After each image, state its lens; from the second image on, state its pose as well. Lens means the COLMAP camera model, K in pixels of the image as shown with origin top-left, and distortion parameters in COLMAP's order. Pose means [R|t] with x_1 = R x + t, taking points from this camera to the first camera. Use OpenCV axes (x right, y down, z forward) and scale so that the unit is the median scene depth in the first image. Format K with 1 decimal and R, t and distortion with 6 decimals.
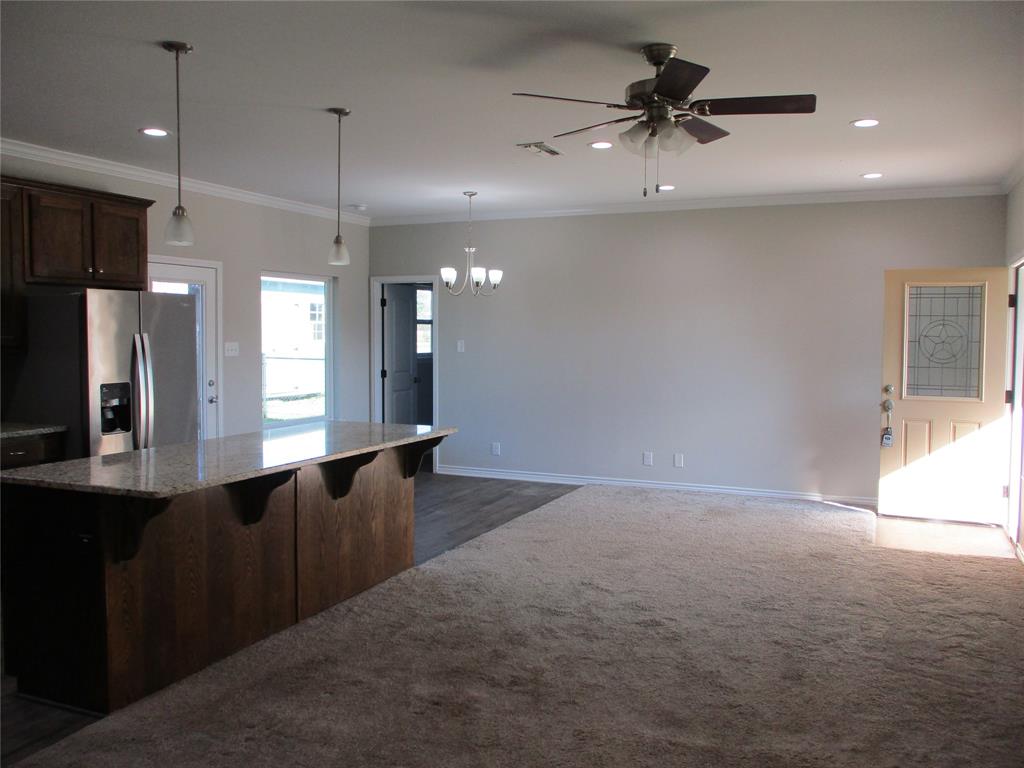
lens RADIAL K [[845.5, 0, 511.8], [0, 845.5, 370.3], [0, 0, 1]] dist [0.006313, 0.005228]
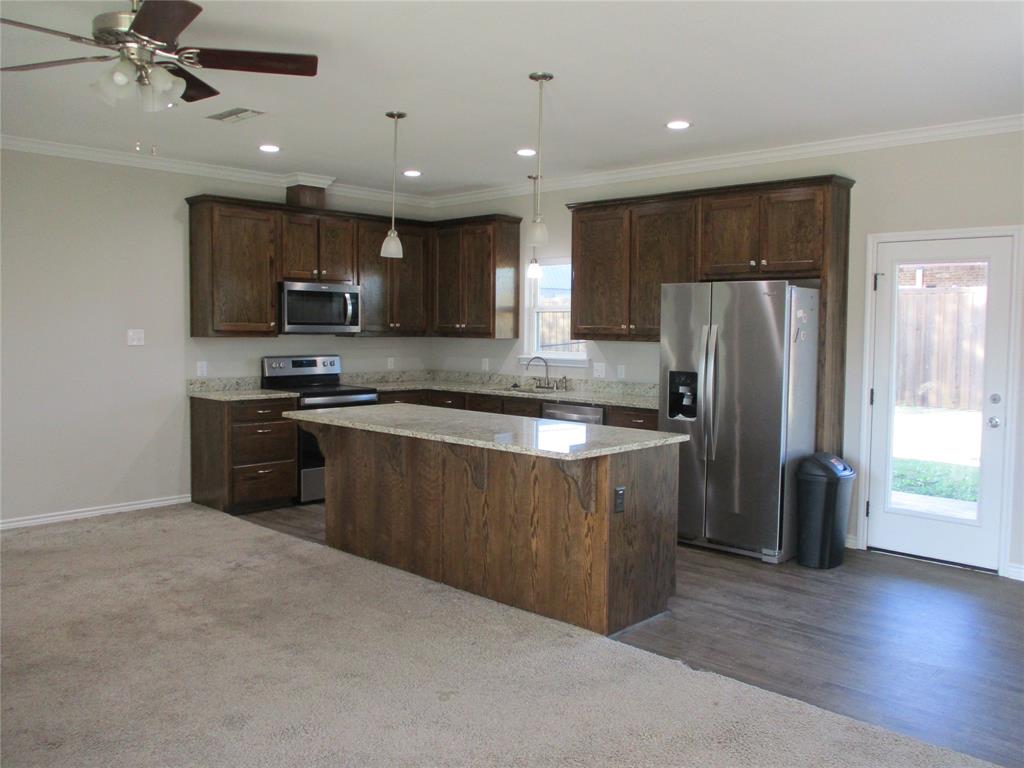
lens RADIAL K [[842.7, 0, 526.7], [0, 842.7, 380.4], [0, 0, 1]] dist [-0.042374, 0.013581]
pose [[-0.332180, 0.054357, -0.941648, 0.555028], [-0.054238, 0.995585, 0.076604, -0.040778], [0.941655, 0.076519, -0.327766, 1.101757]]
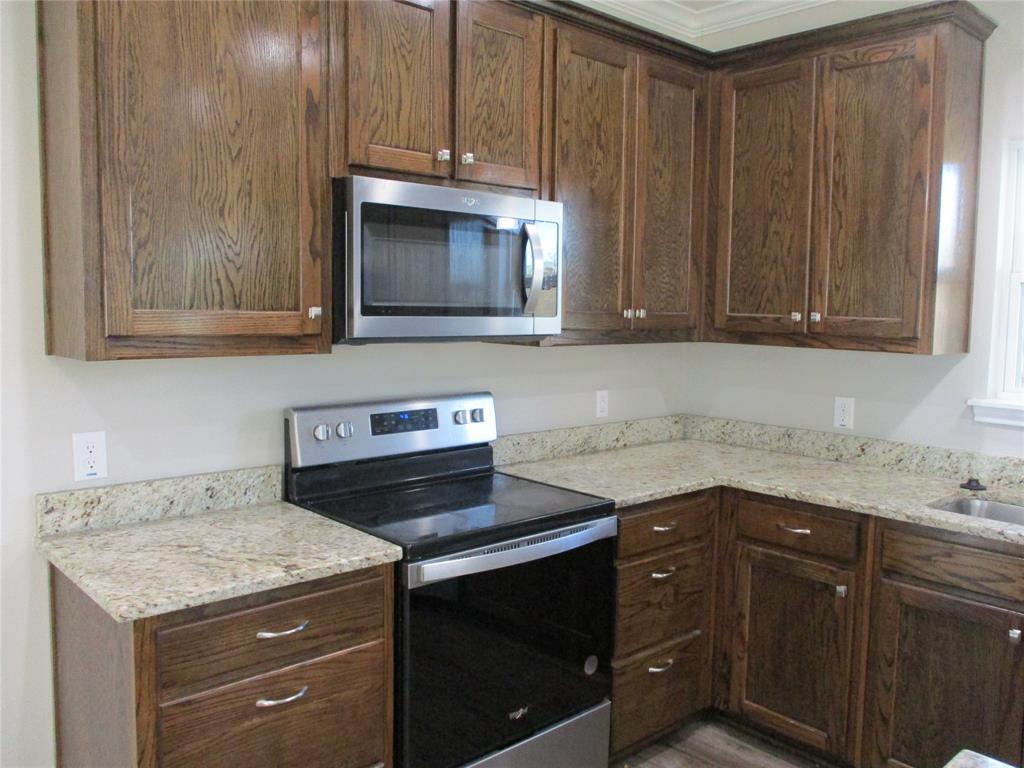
lens RADIAL K [[843.1, 0, 516.0], [0, 843.1, 380.4], [0, 0, 1]] dist [-0.044885, 0.005887]
pose [[-0.408667, 0.078890, -0.909267, -0.158112], [-0.062168, 0.991537, 0.113969, -0.027622], [0.910564, 0.103103, -0.400304, 0.590716]]
